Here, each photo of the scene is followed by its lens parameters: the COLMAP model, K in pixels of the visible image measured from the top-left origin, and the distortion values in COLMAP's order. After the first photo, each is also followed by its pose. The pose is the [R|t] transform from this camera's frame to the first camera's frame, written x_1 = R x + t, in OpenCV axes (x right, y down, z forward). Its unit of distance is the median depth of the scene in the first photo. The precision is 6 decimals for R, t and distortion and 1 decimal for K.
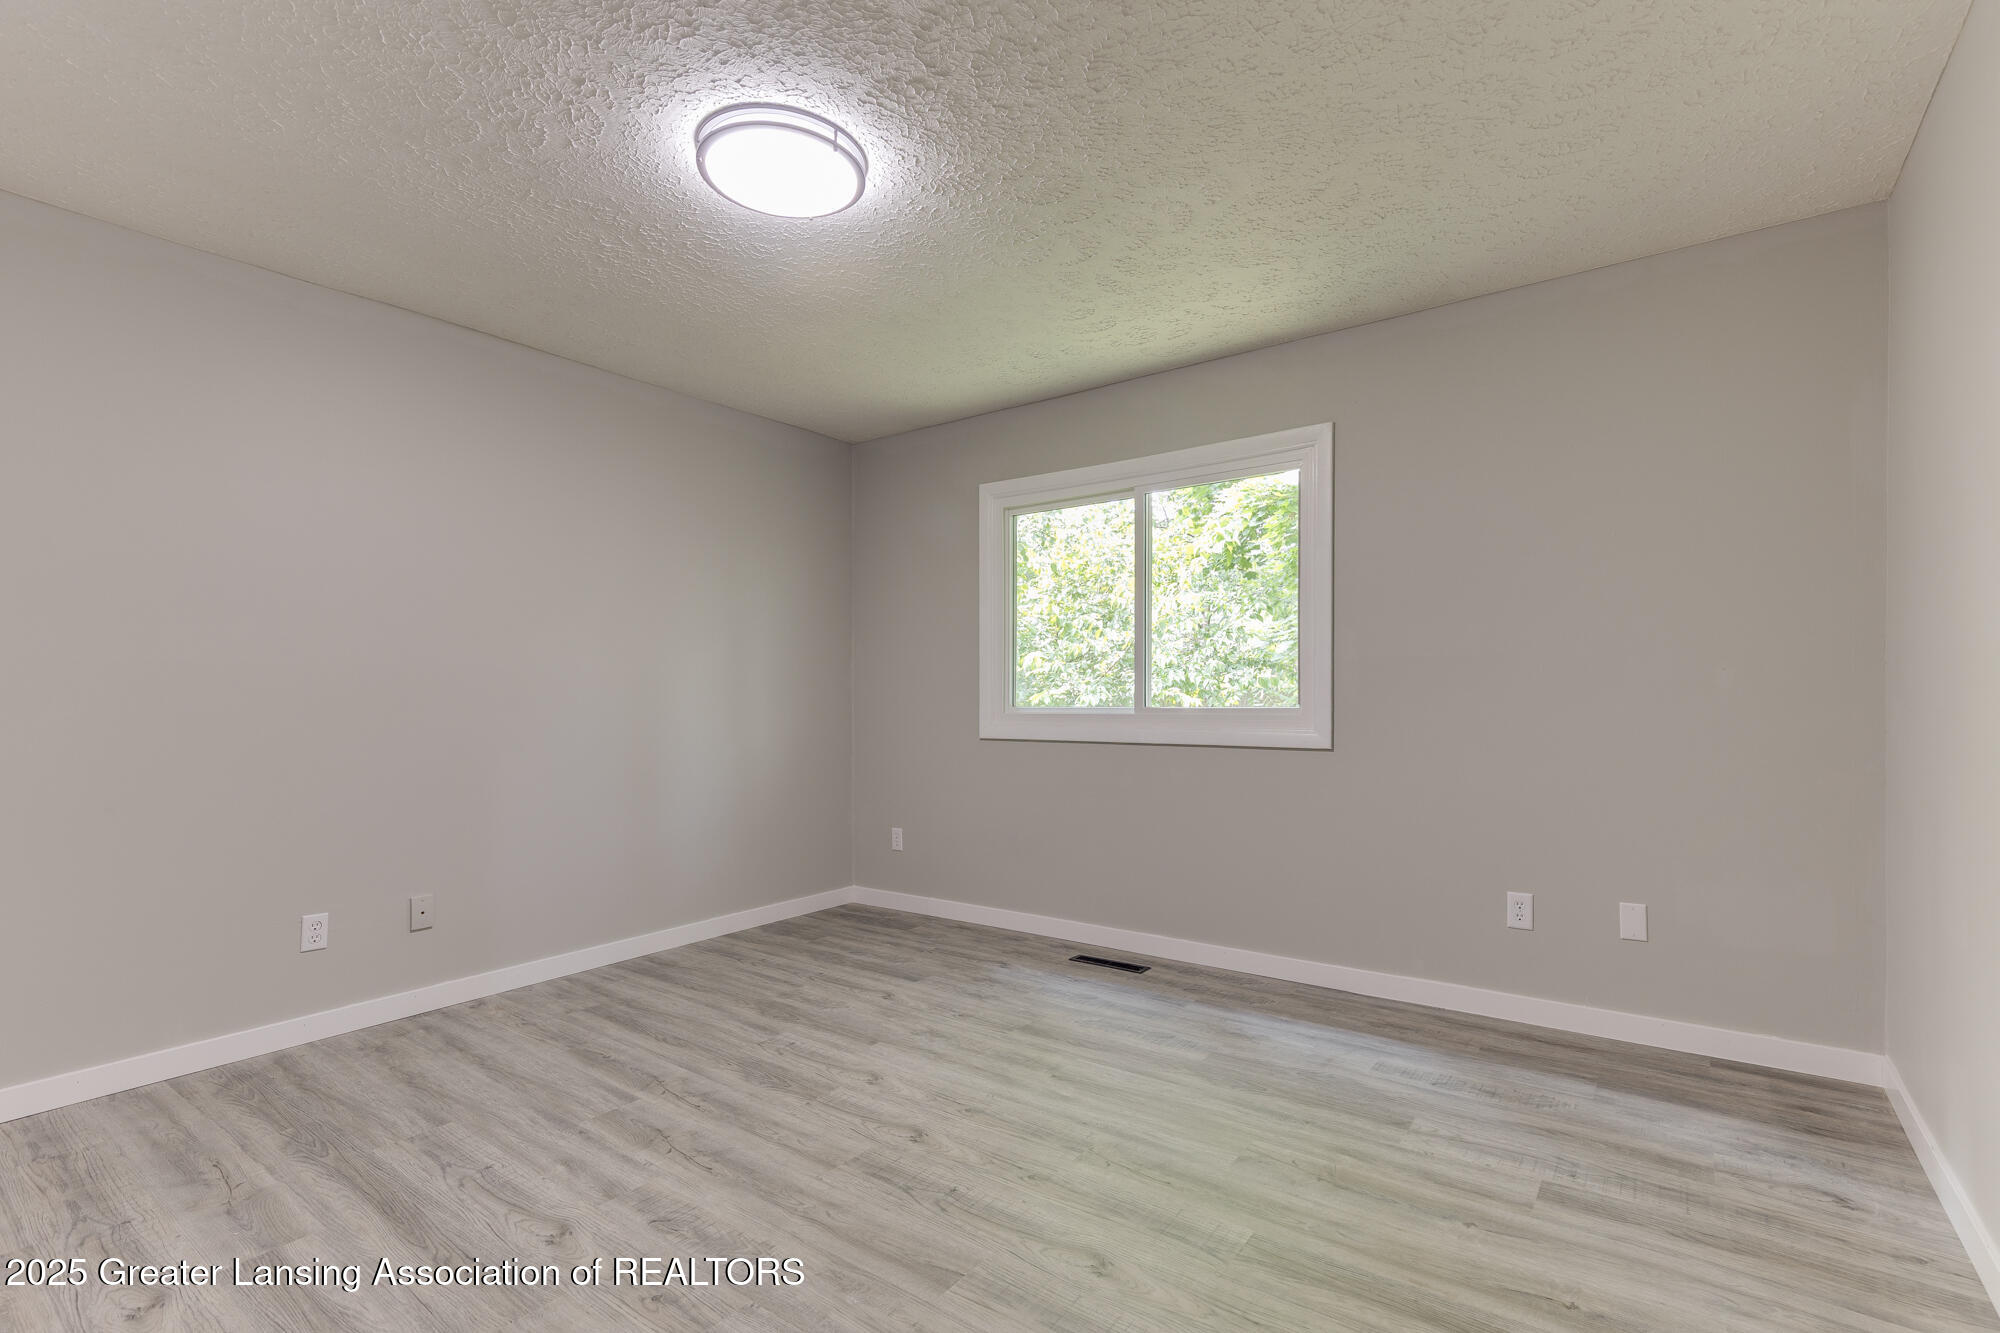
lens RADIAL K [[920.9, 0, 1013.3], [0, 920.9, 670.0], [0, 0, 1]] dist [0.000159, 0.000525]
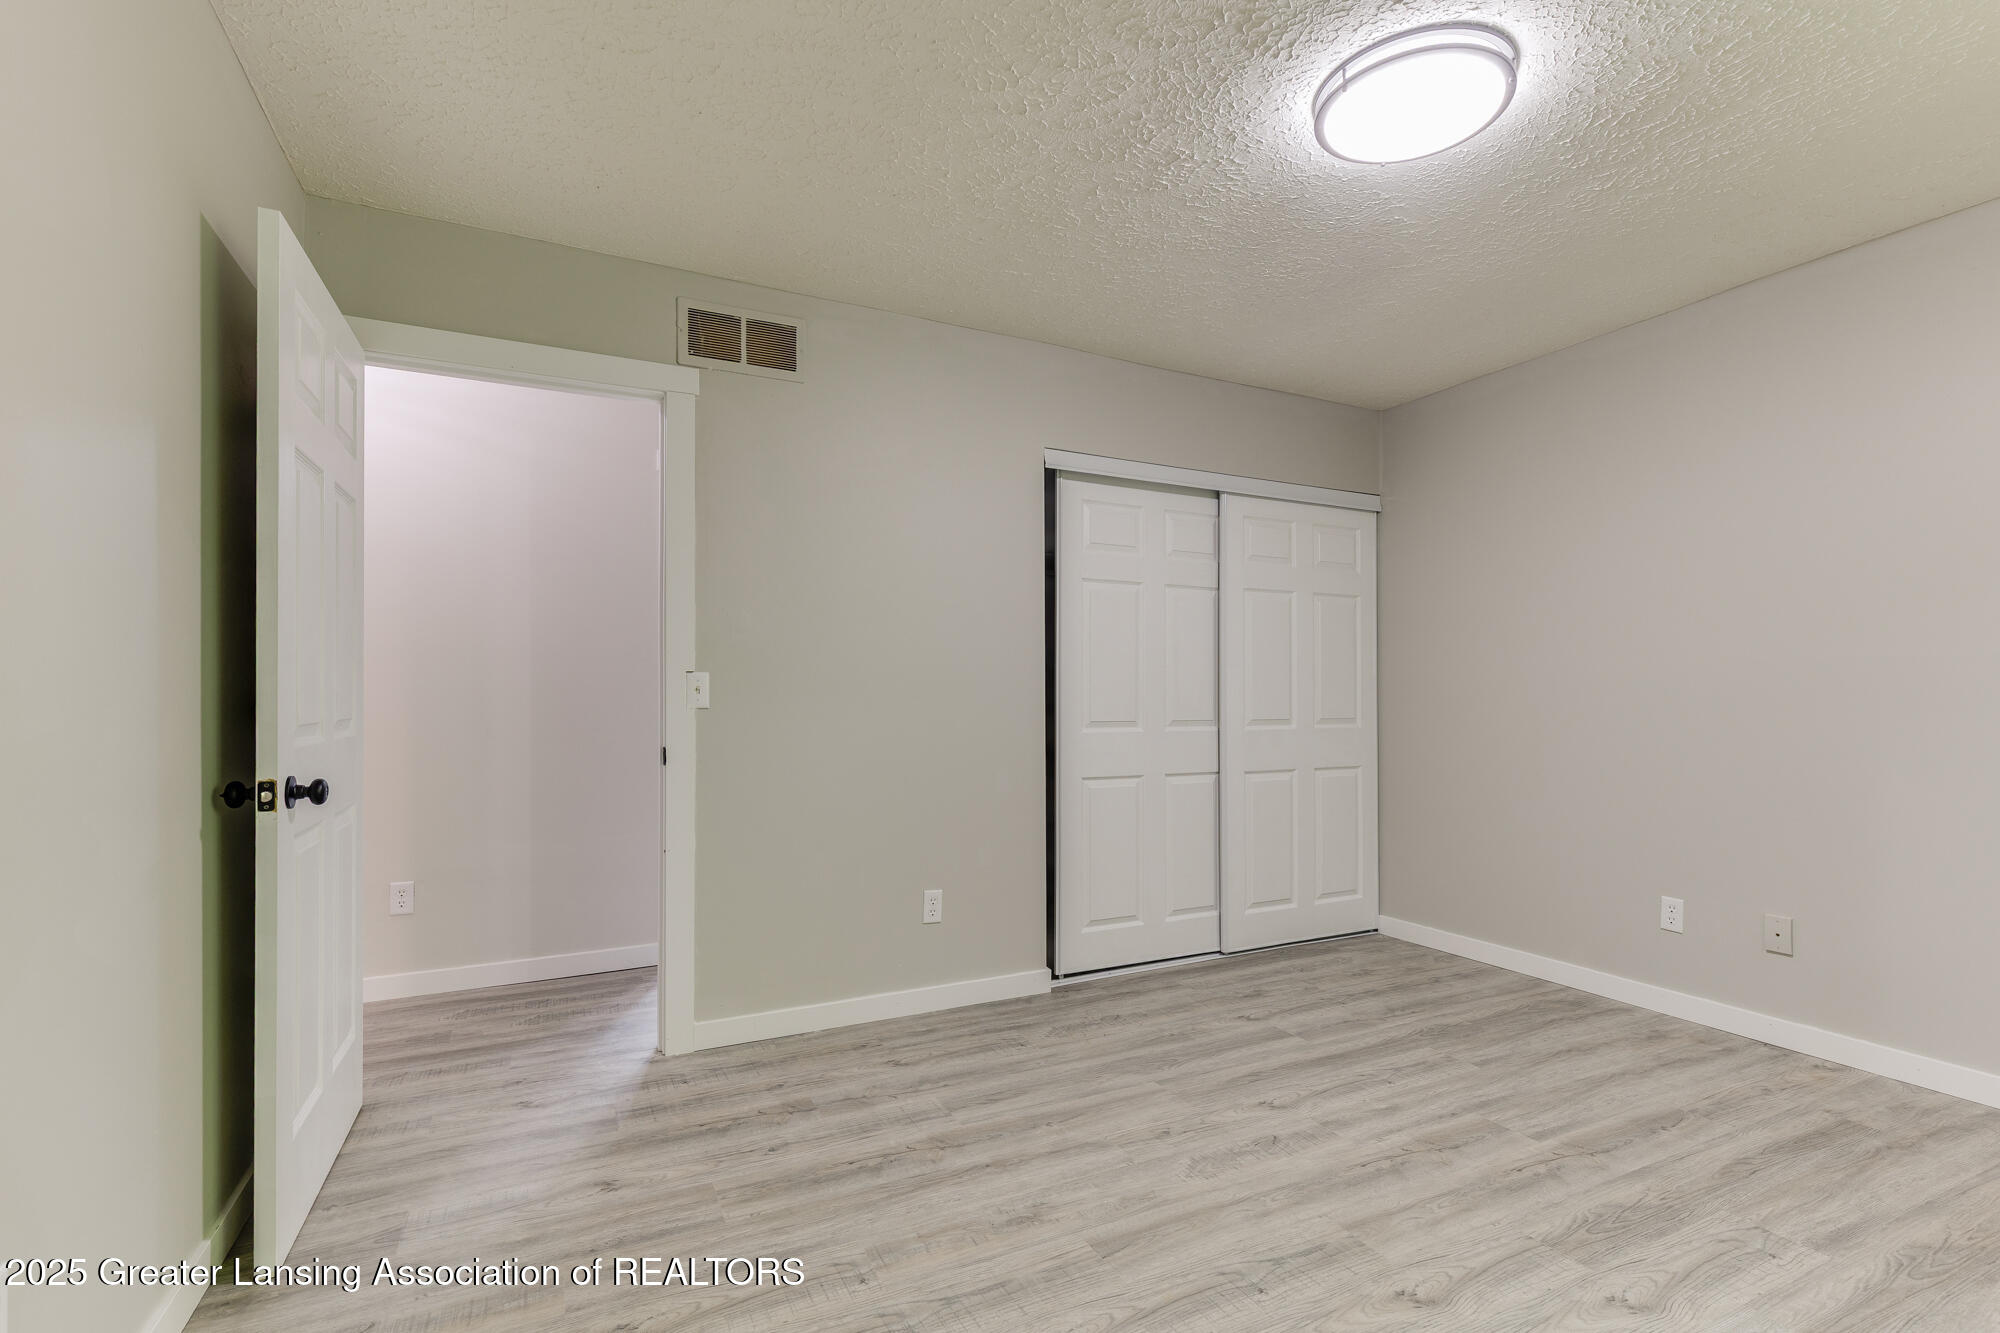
lens RADIAL K [[920.9, 0, 1010.5], [0, 920.9, 677.8], [0, 0, 1]] dist [0.000159, 0.000525]
pose [[-0.454250, -0.007237, -0.890845, 0.626028], [0.024673, 0.999481, -0.020701, 0.020174], [0.890533, -0.031383, -0.453836, 0.957204]]
